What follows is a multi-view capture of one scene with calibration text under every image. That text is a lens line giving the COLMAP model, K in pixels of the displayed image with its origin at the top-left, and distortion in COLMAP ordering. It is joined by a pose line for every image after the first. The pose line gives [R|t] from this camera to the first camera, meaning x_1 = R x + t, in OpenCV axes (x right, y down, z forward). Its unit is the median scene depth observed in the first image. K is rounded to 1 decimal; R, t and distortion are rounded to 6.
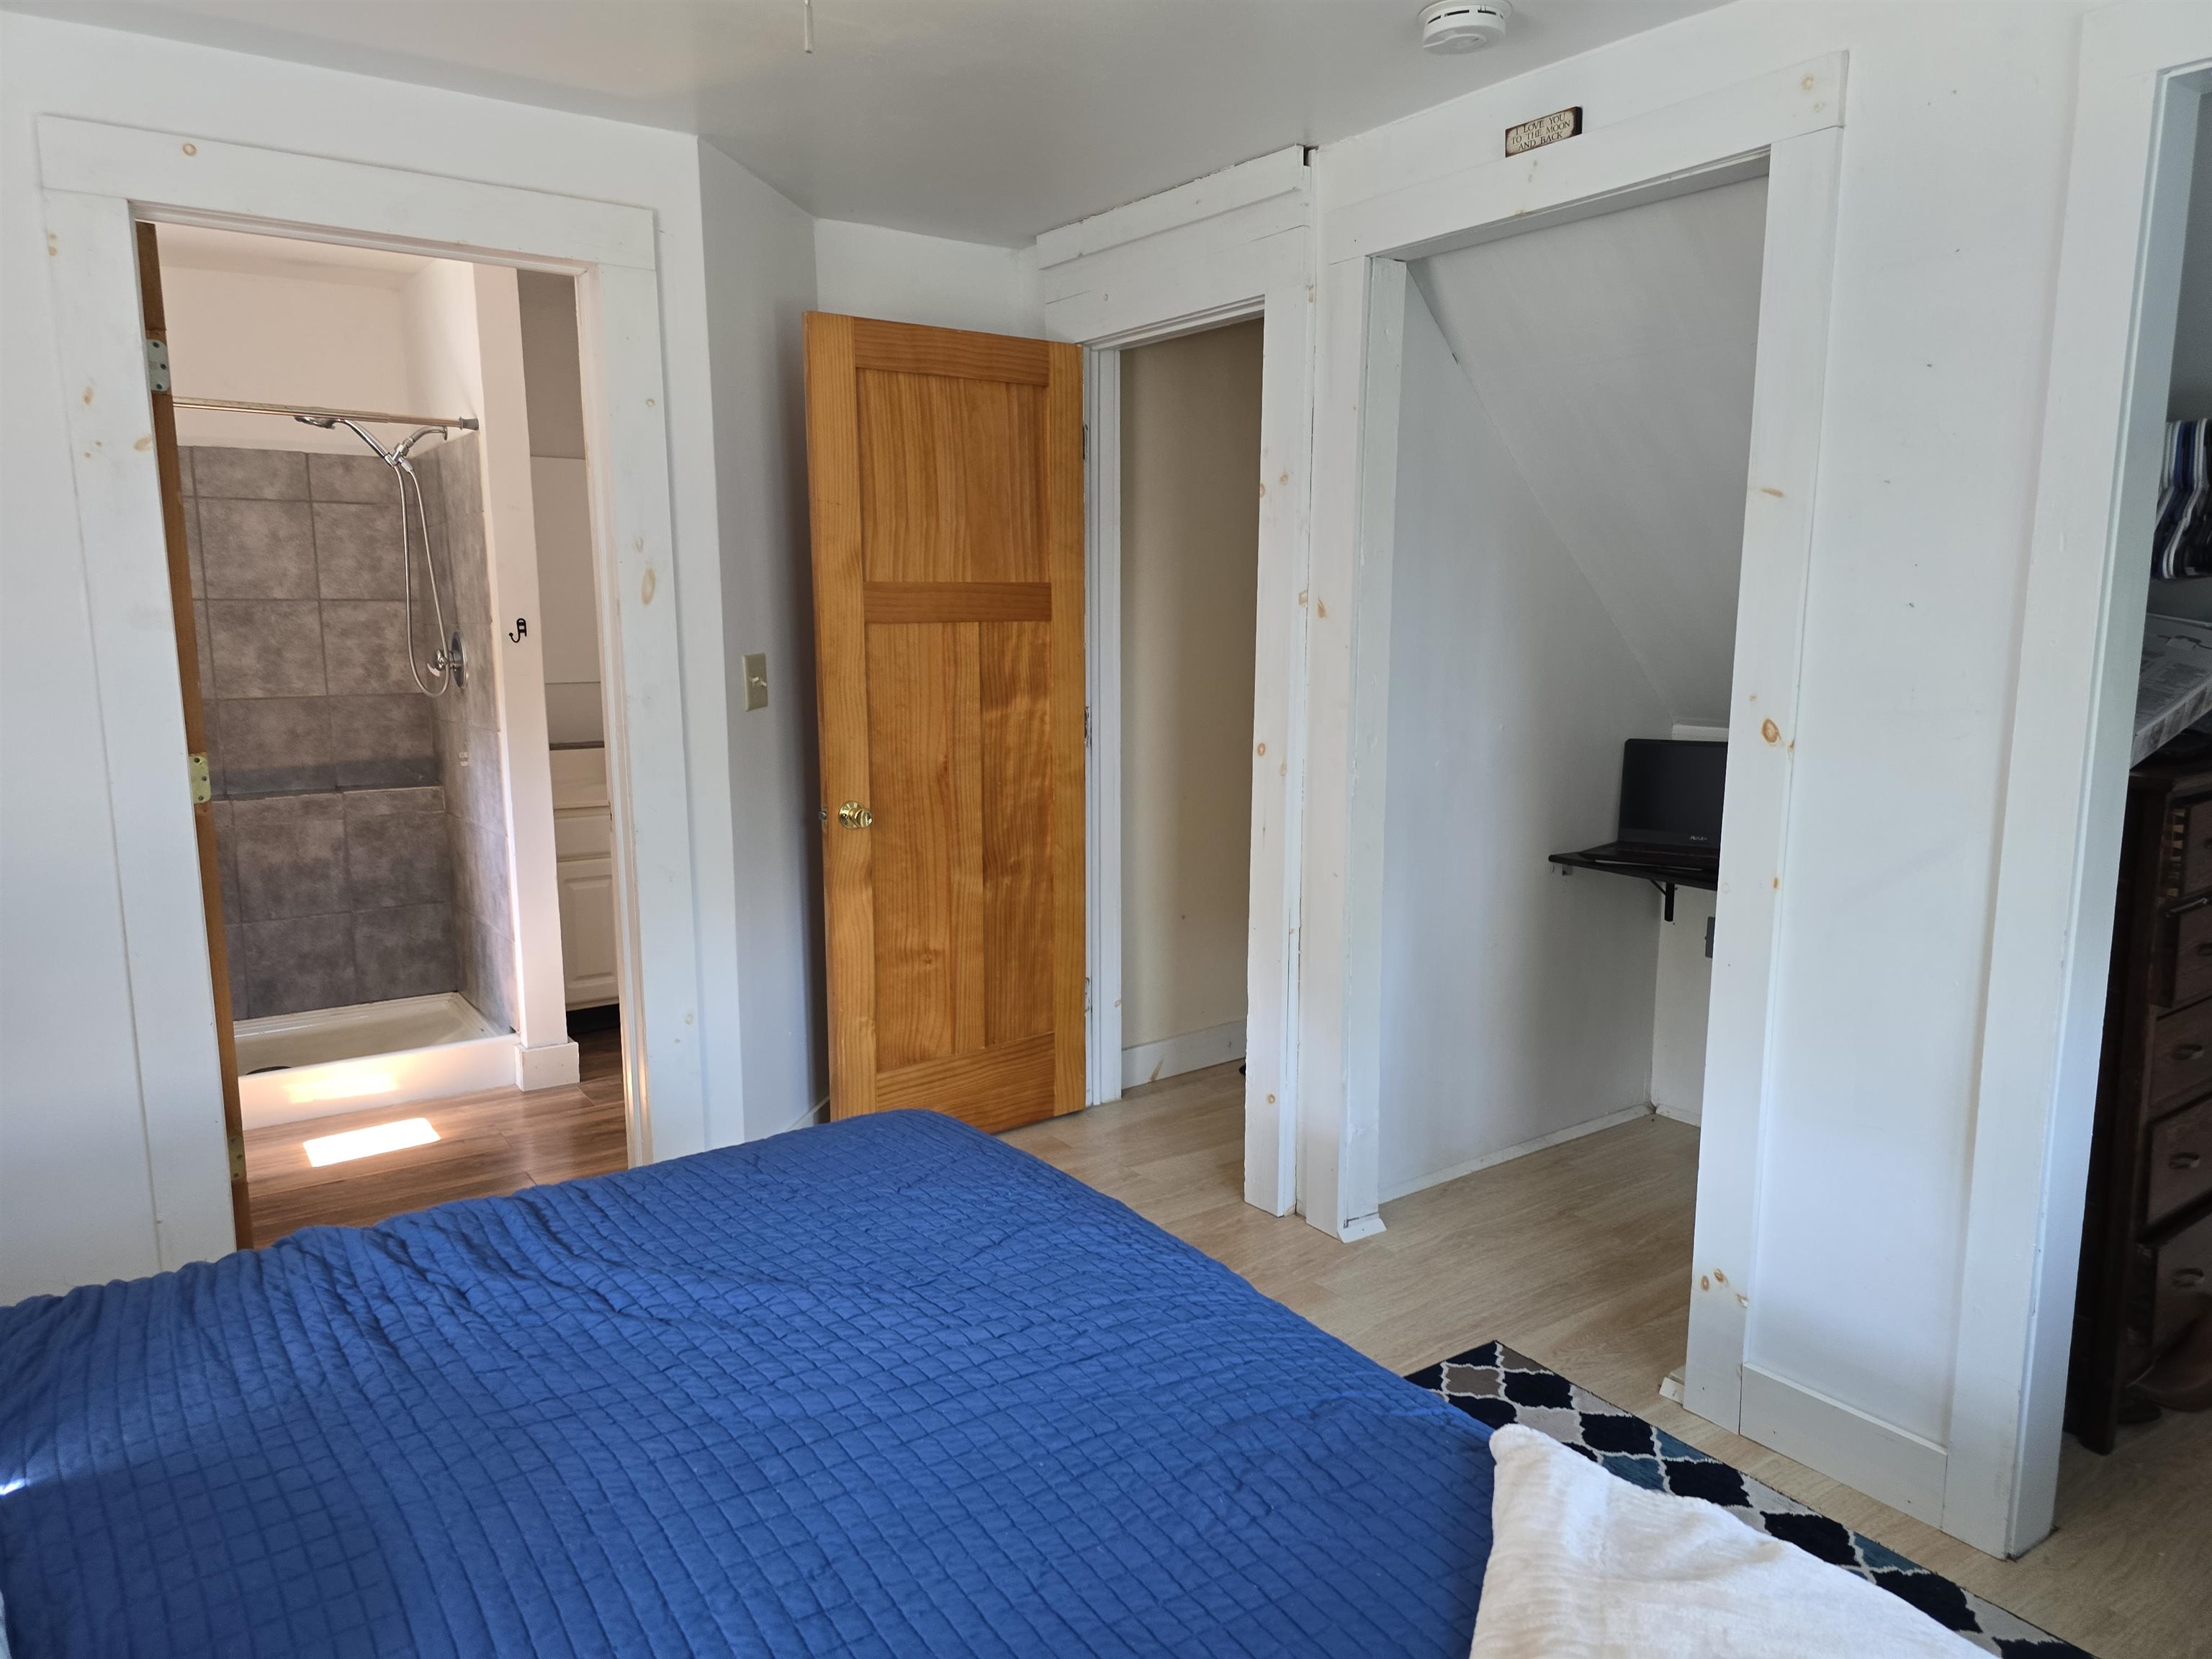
lens RADIAL K [[1485.1, 0, 1110.7], [0, 1485.1, 822.7], [0, 0, 1]] dist [0.091647, -0.103215]
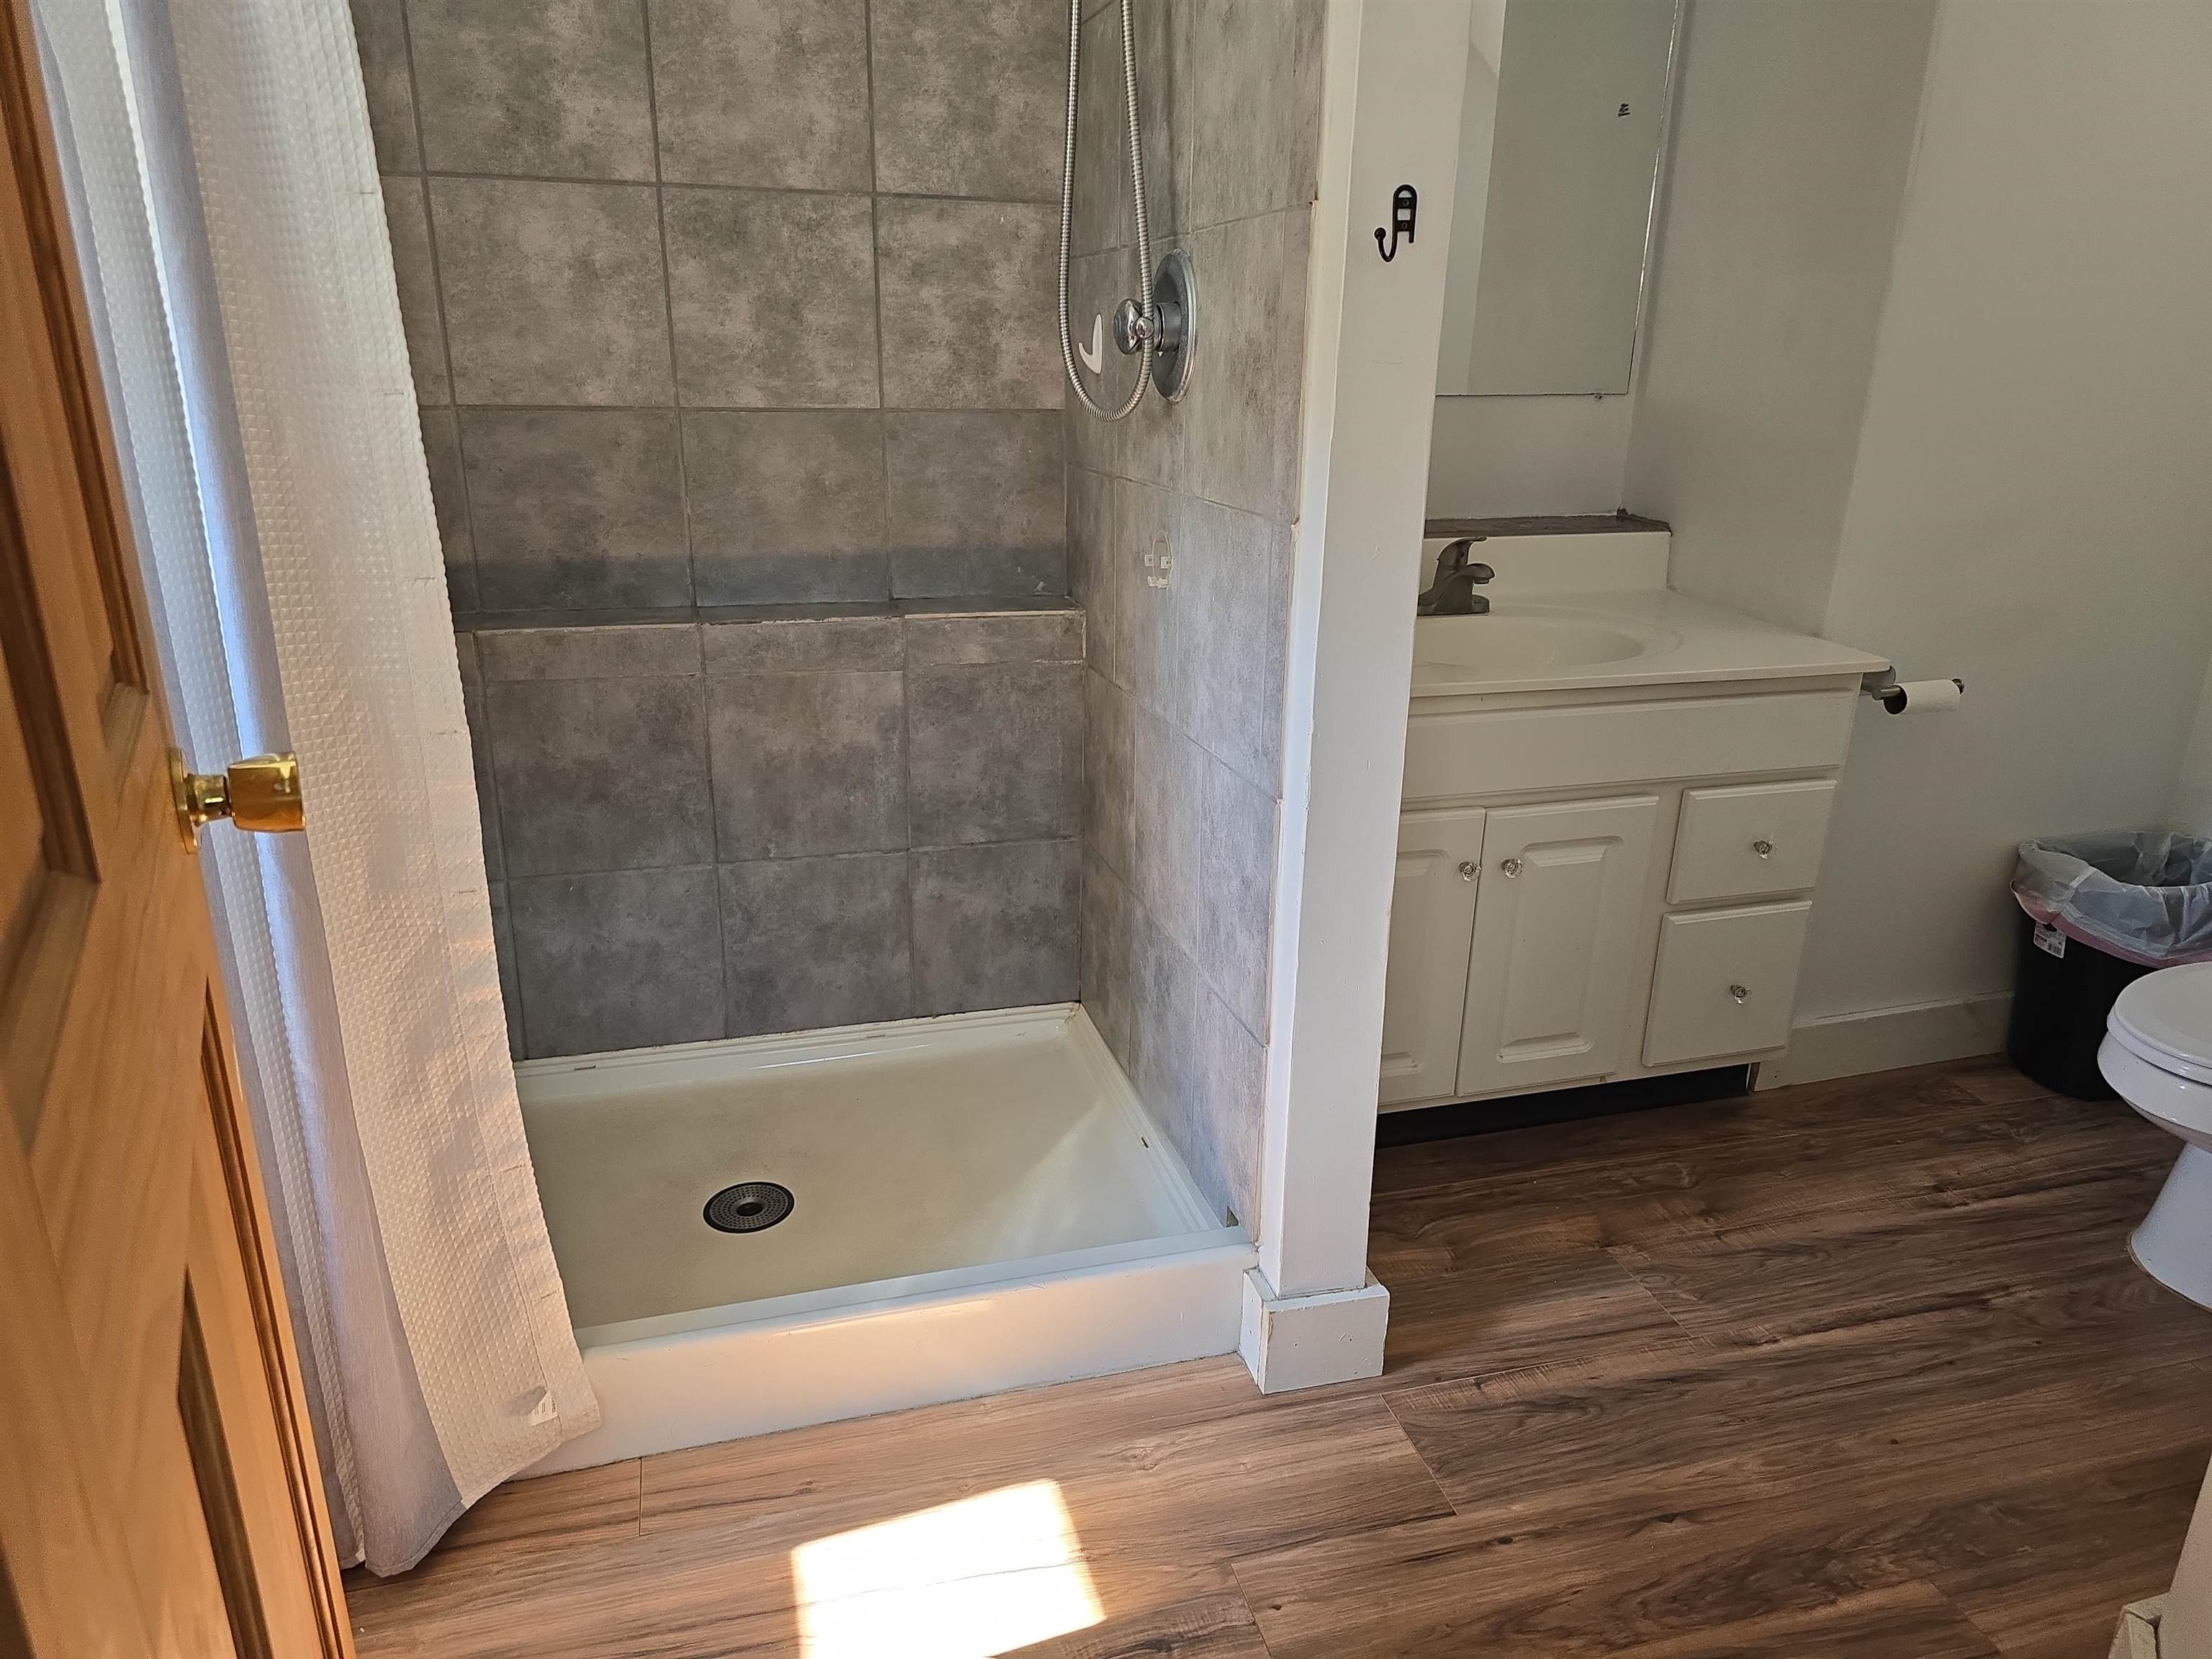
lens RADIAL K [[1485.1, 0, 1110.7], [0, 1485.1, 822.7], [0, 0, 1]] dist [0.091647, -0.103215]
pose [[0.947829, 0.117203, -0.296452, -0.293307], [-0.064821, 0.981392, 0.180745, -0.045657], [0.312119, -0.152099, 0.937789, 0.556832]]
